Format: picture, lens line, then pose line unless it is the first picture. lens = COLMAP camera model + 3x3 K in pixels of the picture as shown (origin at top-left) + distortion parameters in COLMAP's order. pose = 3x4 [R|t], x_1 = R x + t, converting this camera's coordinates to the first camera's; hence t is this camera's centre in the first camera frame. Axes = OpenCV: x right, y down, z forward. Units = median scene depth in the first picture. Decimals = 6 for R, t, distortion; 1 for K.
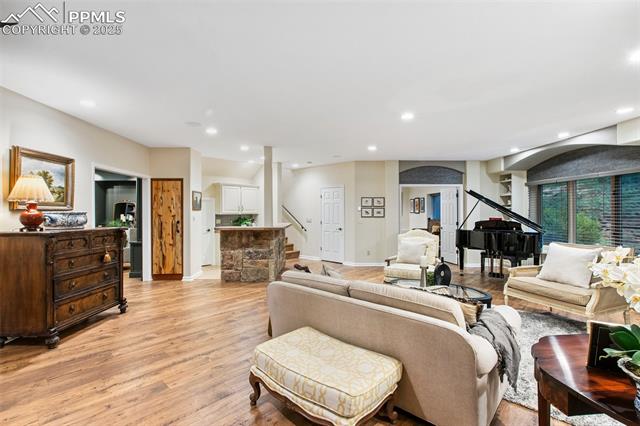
lens RADIAL K [[297.5, 0, 316.1], [0, 297.5, 213.6], [0, 0, 1]] dist [-0.008496, 0.004494]
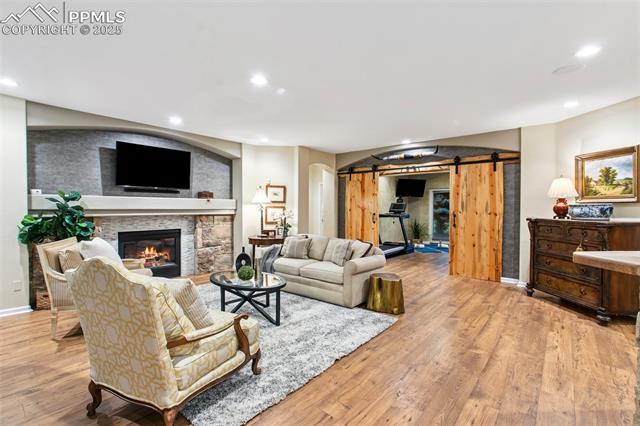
lens RADIAL K [[297.5, 0, 320.8], [0, 297.5, 212.4], [0, 0, 1]] dist [-0.008496, 0.004494]
pose [[-0.996891, 0.000488, -0.078785, 0.136950], [-0.000790, 0.999869, 0.016186, 0.004100], [0.078783, 0.016198, -0.996760, 1.192702]]
